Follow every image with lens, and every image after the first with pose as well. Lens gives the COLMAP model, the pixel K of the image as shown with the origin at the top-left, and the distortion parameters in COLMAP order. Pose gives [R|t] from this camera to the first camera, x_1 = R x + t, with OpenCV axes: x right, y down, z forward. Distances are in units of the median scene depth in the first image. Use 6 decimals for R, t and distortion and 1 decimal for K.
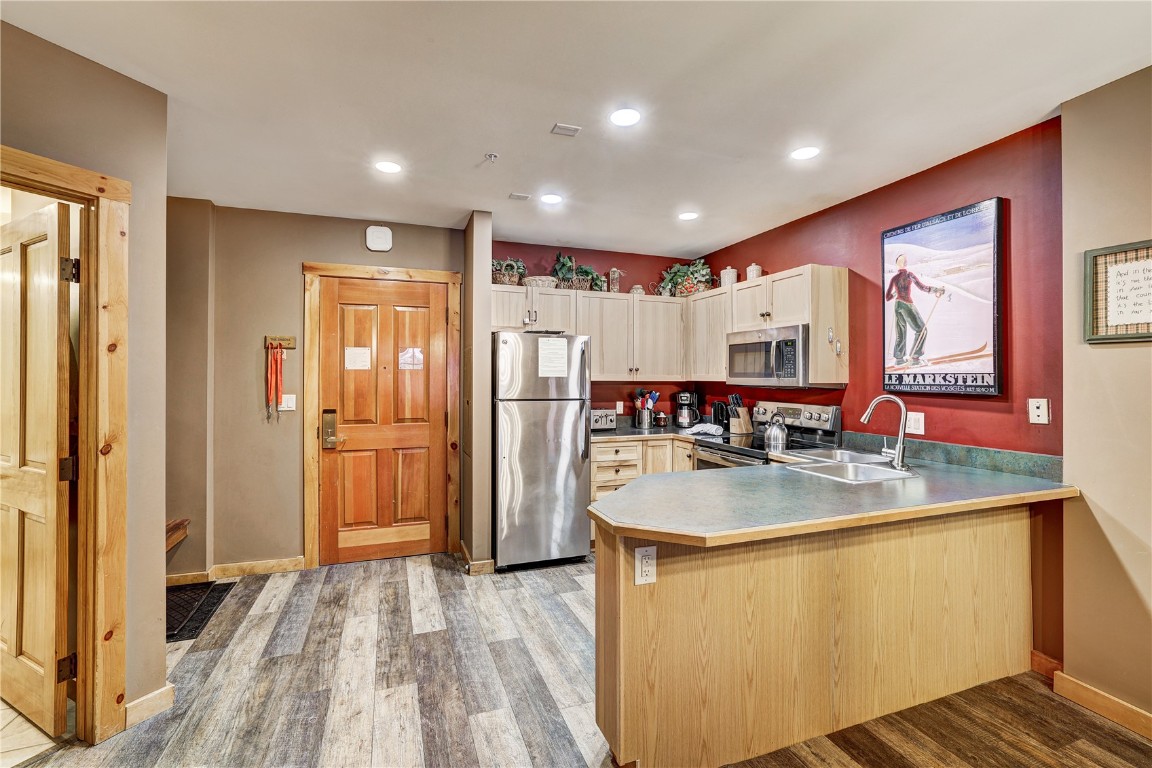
lens RADIAL K [[497.9, 0, 565.7], [0, 497.9, 372.1], [0, 0, 1]] dist [-0.039666, 0.013200]
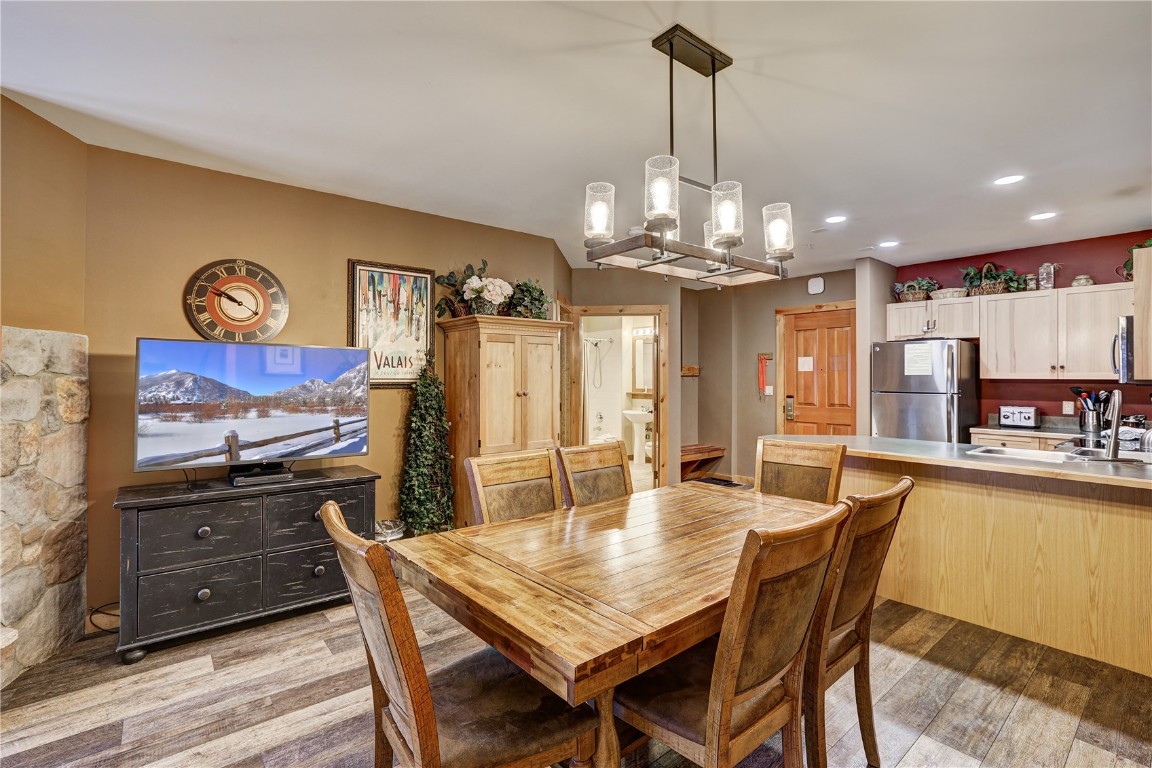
lens RADIAL K [[520.4, 0, 568.7], [0, 520.4, 373.5], [0, 0, 1]] dist [-0.034738, 0.009562]
pose [[0.335798, -0.008955, -0.941891, 0.926688], [0.006031, 0.999955, -0.007357, 0.010786], [0.941915, -0.003210, 0.335837, -0.283102]]
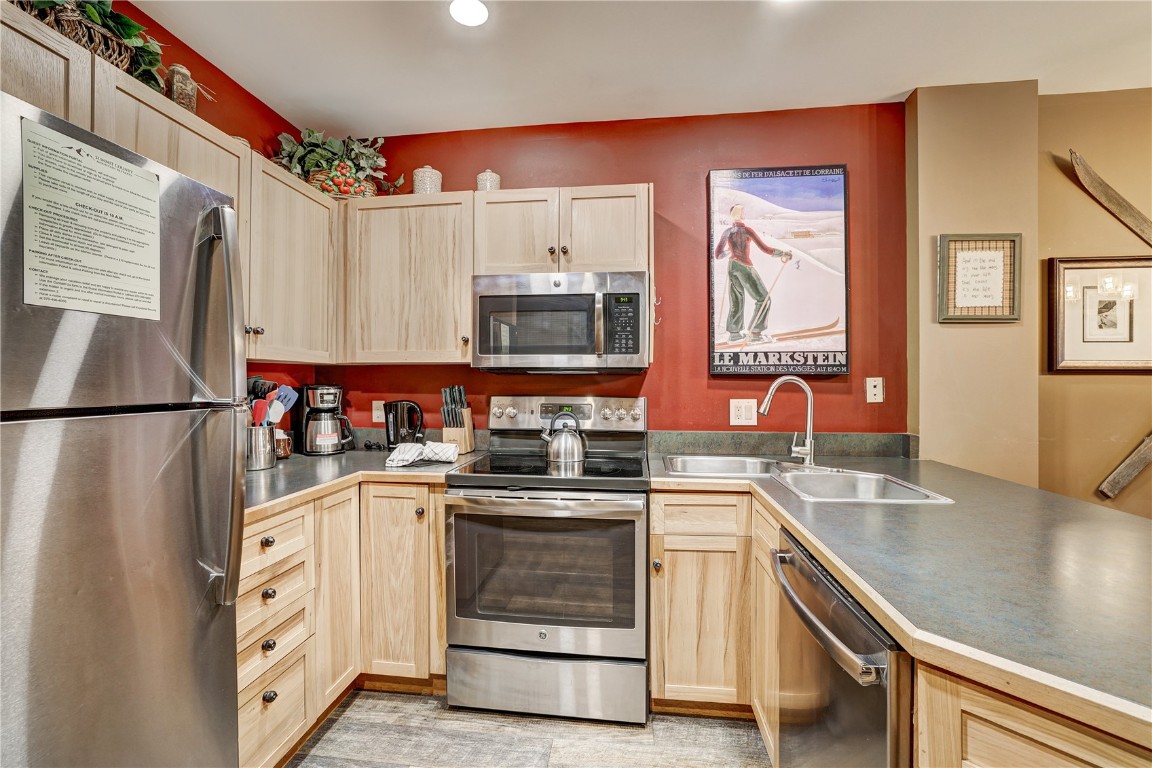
lens RADIAL K [[497.9, 0, 572.4], [0, 497.9, 381.2], [0, 0, 1]] dist [-0.039666, 0.013200]
pose [[0.446209, -0.004095, 0.894919, -0.135413], [-0.008337, 0.999927, 0.008732, 0.038077], [-0.894890, -0.011357, 0.446142, 0.715886]]
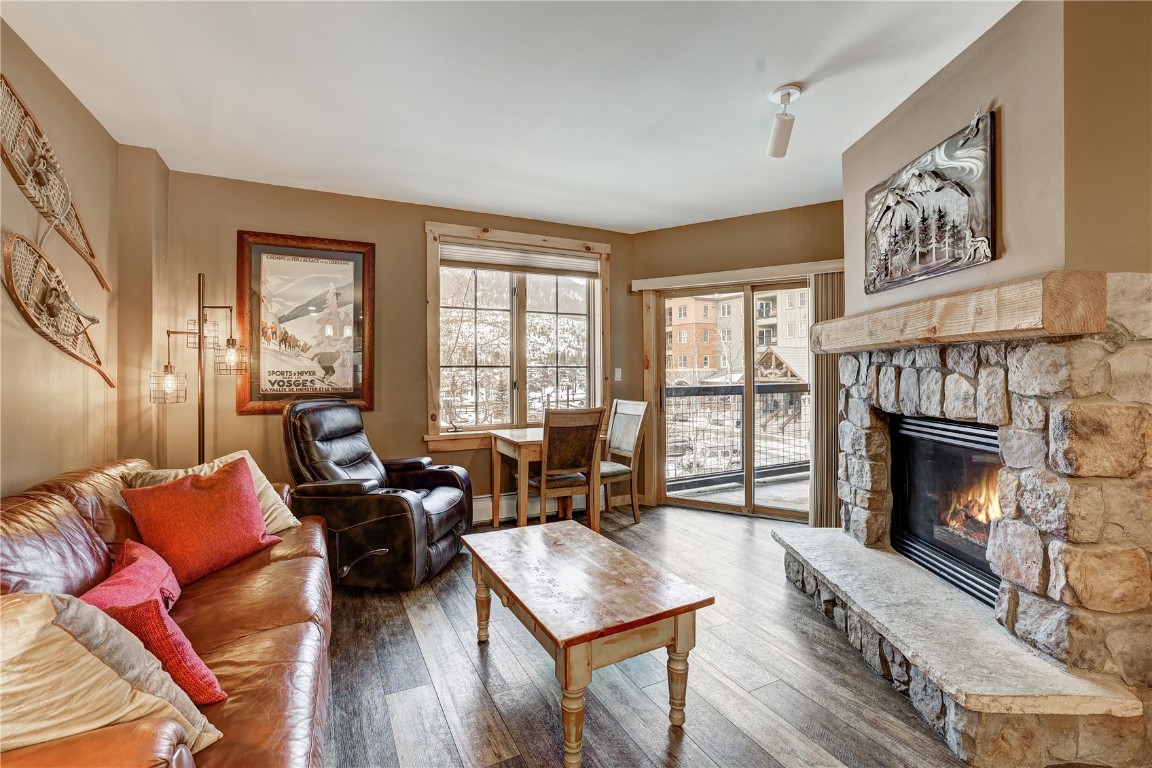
lens RADIAL K [[497.9, 0, 559.9], [0, 497.9, 371.0], [0, 0, 1]] dist [-0.039666, 0.013200]
pose [[-0.992757, 0.002455, -0.120112, 0.660387], [0.003619, 0.999949, -0.009471, 0.034223], [0.120083, -0.009837, -0.992715, -0.356969]]
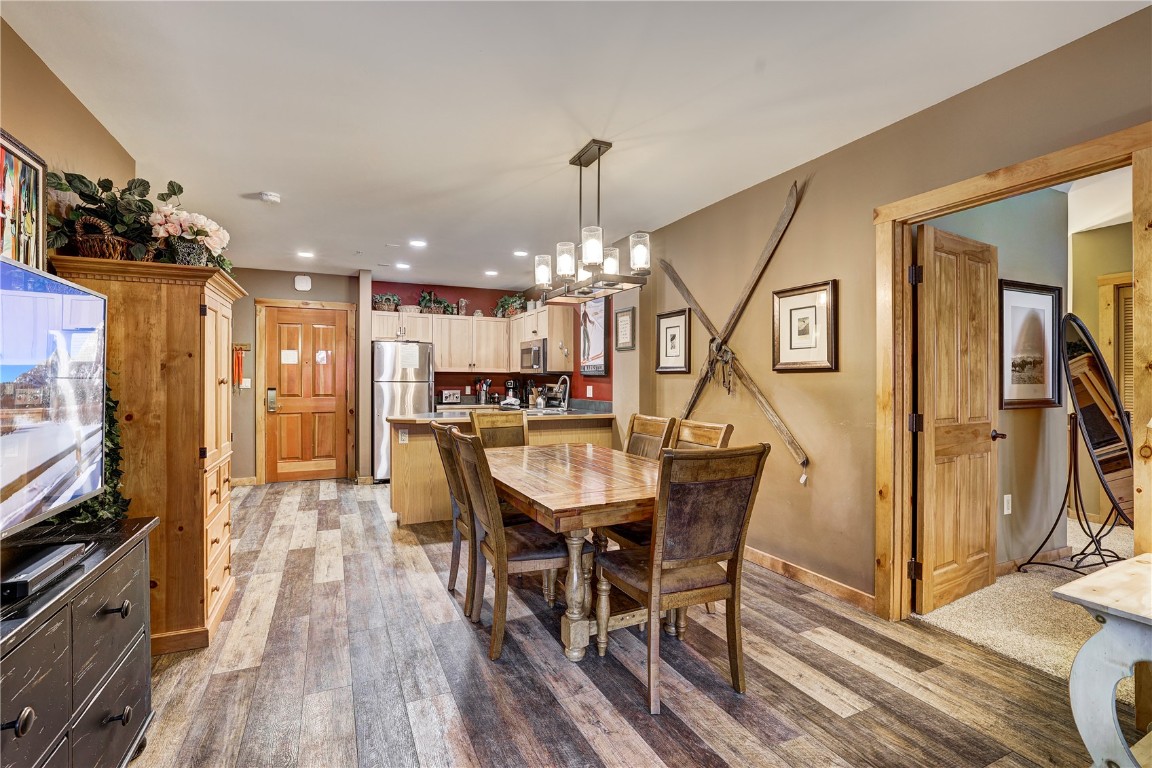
lens RADIAL K [[520.4, 0, 572.3], [0, 520.4, 379.2], [0, 0, 1]] dist [-0.034738, 0.009562]
pose [[0.995128, 0.000177, 0.098590, 0.358249], [-0.001028, 0.999963, 0.008589, 0.031674], [-0.098584, -0.008649, 0.995091, -0.825434]]
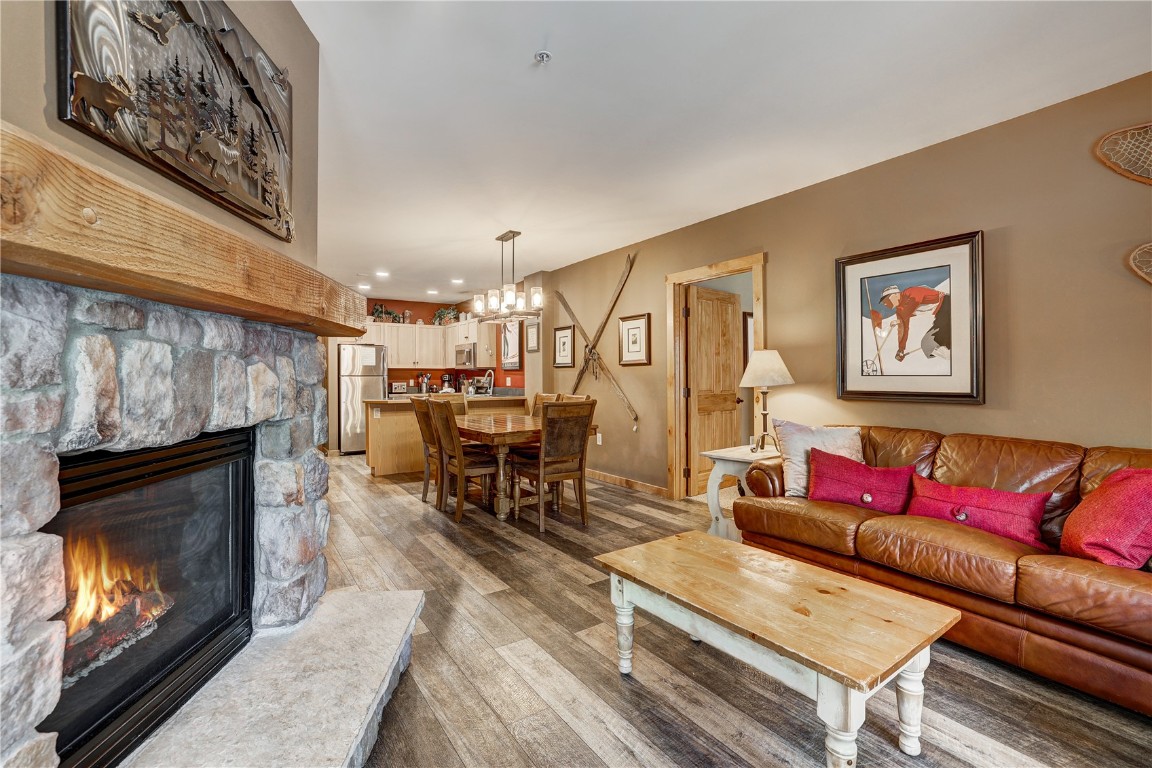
lens RADIAL K [[497.9, 0, 573.1], [0, 497.9, 374.6], [0, 0, 1]] dist [-0.039666, 0.013200]
pose [[0.966201, -0.006886, 0.257699, 0.289309], [0.005471, 0.999966, 0.006208, 0.042546], [-0.257733, -0.004588, 0.966205, -1.350091]]
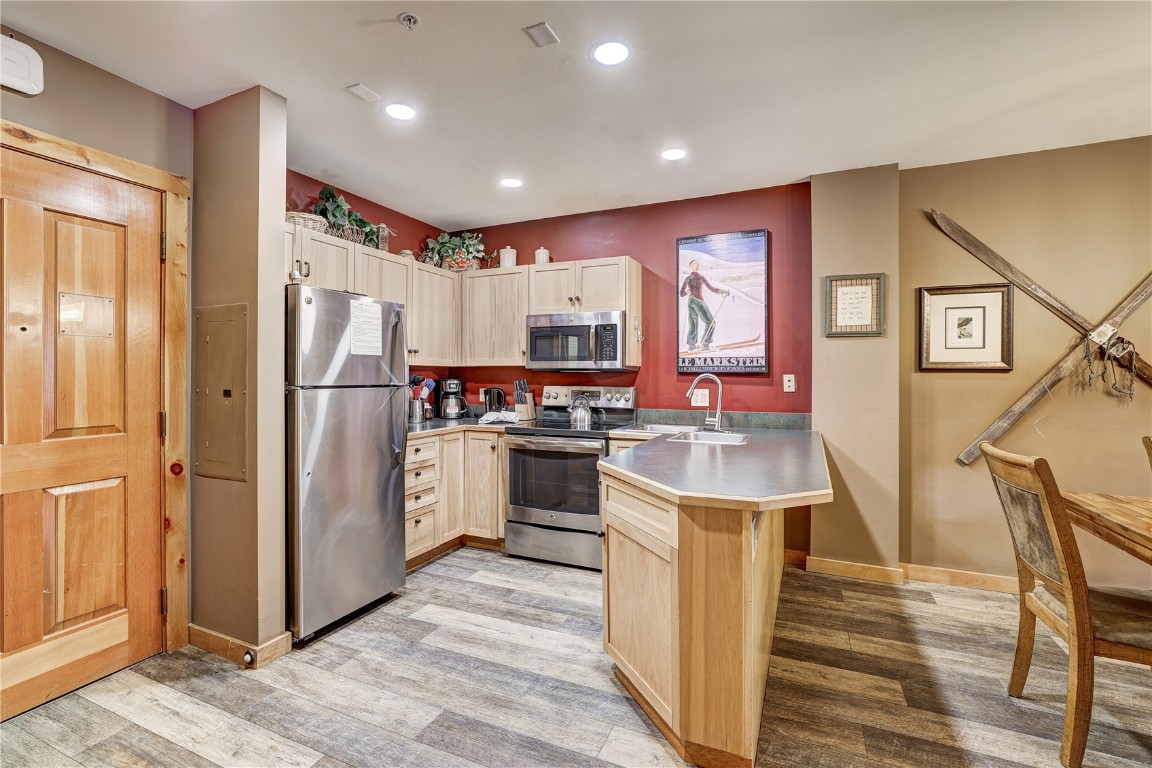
lens RADIAL K [[520.4, 0, 572.0], [0, 520.4, 375.4], [0, 0, 1]] dist [-0.034738, 0.009562]
pose [[0.688110, -0.001456, 0.725605, -0.379407], [-0.007397, 0.999932, 0.009020, 0.031343], [-0.725569, -0.011574, 0.688053, 0.266456]]
